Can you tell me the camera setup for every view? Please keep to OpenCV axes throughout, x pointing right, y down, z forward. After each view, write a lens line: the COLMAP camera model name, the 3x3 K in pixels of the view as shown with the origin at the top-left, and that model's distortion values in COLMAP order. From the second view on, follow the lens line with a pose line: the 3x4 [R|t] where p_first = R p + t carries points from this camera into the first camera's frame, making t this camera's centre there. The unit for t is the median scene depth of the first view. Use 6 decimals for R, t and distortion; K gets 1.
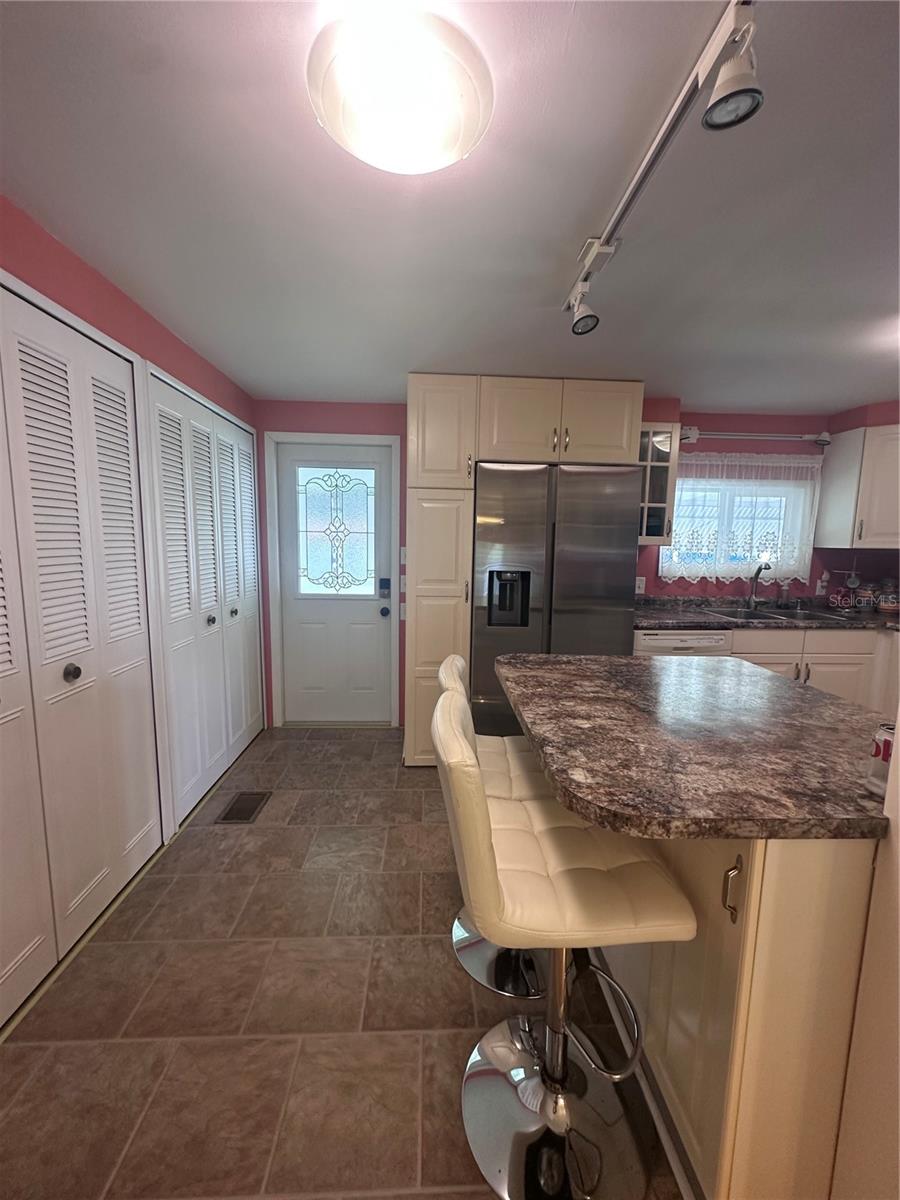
lens RADIAL K [[492.8, 0, 450.0], [0, 492.8, 600.0], [0, 0, 1]] dist [0.003050, 0.000387]
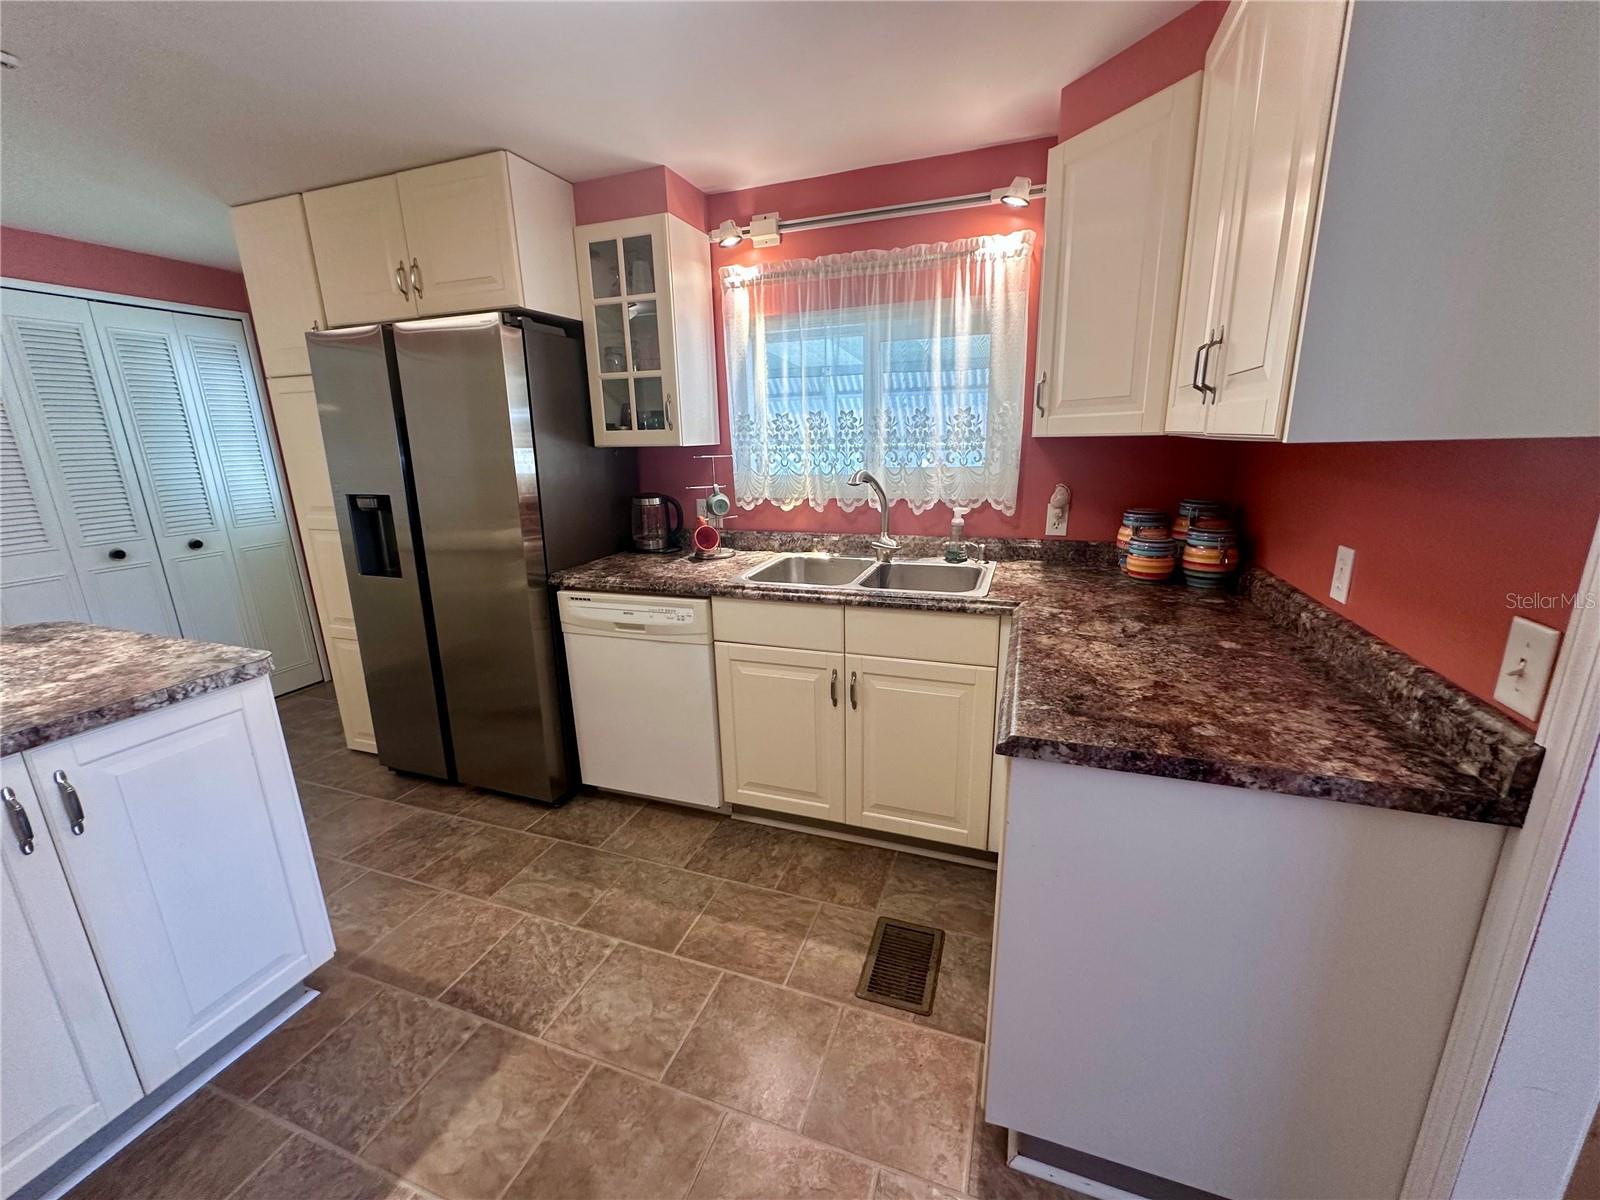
lens RADIAL K [[631.0, 0, 800.0], [0, 631.0, 600.0], [0, 0, 1]] dist [0.000097, 0.000238]
pose [[0.924930, 0.060317, -0.375321, 0.791452], [-0.011708, 0.991383, 0.130470, -0.026570], [0.379957, -0.116282, 0.917666, 0.334805]]
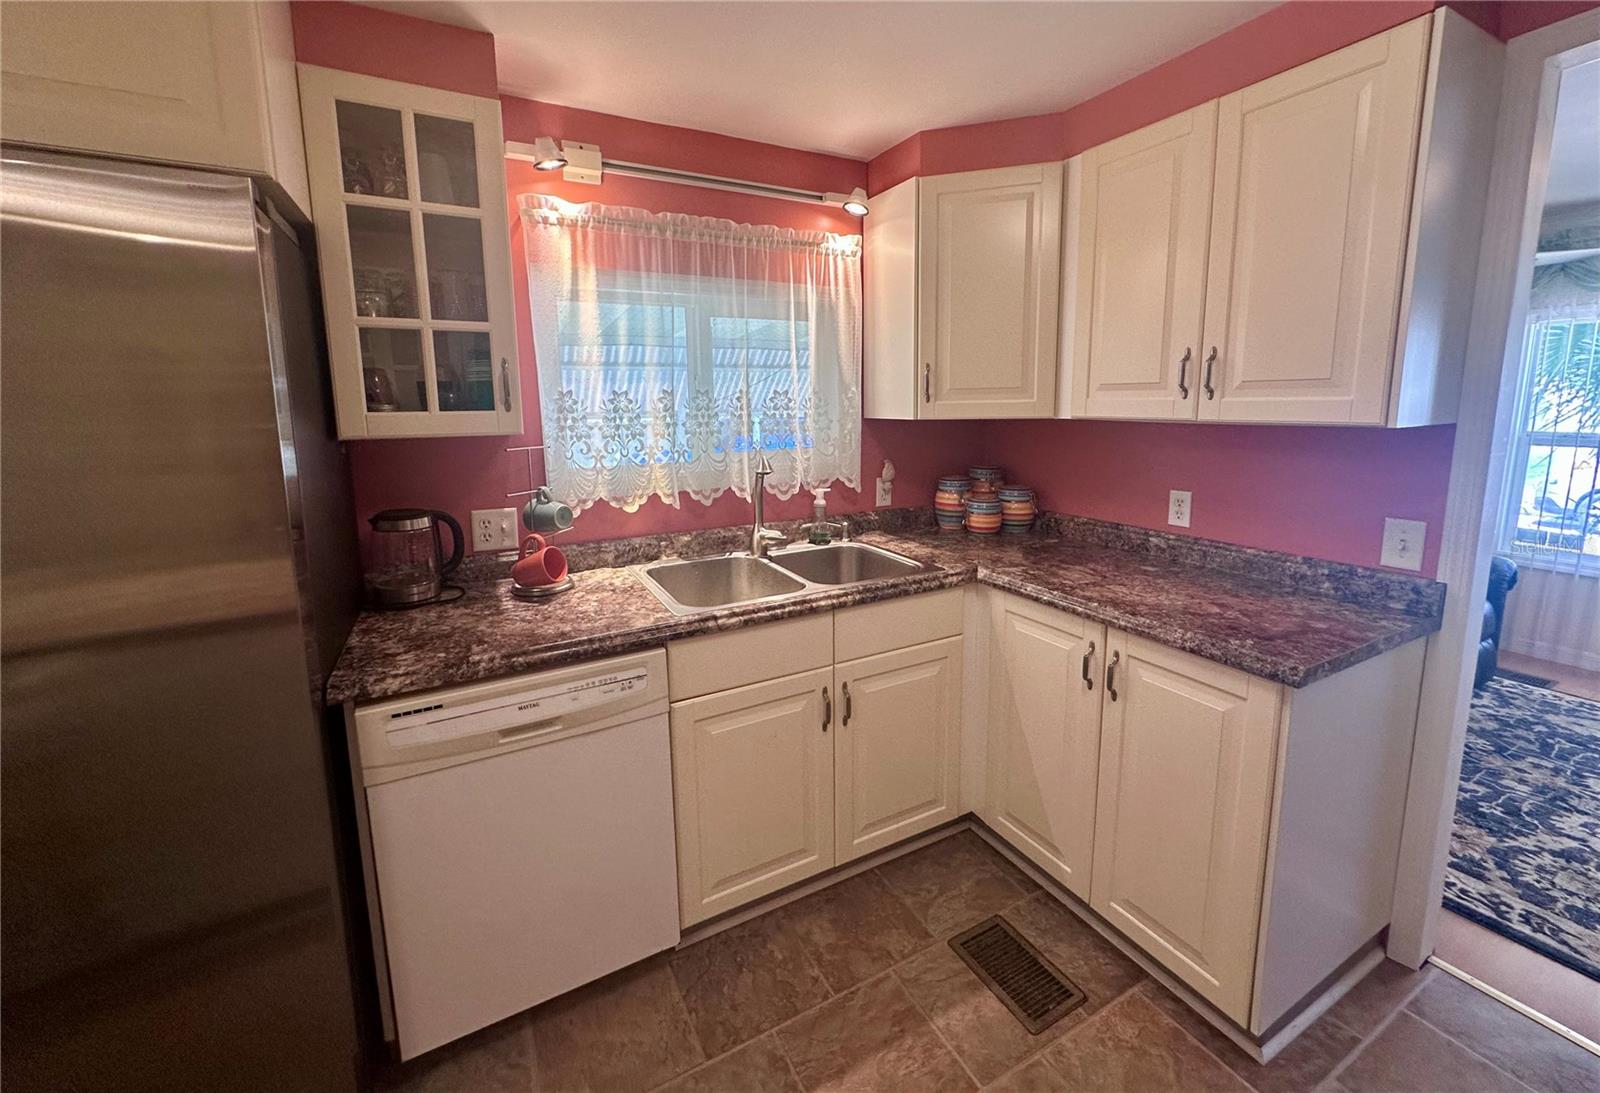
lens RADIAL K [[633.5, 0, 804.7], [0, 633.5, 495.9], [0, 0, 1]] dist [0.000144, -0.000028]
pose [[0.905242, -0.090029, 0.415250, 0.404130], [0.081500, 0.995939, 0.038256, -0.057330], [-0.417008, -0.000788, 0.908903, 0.426074]]
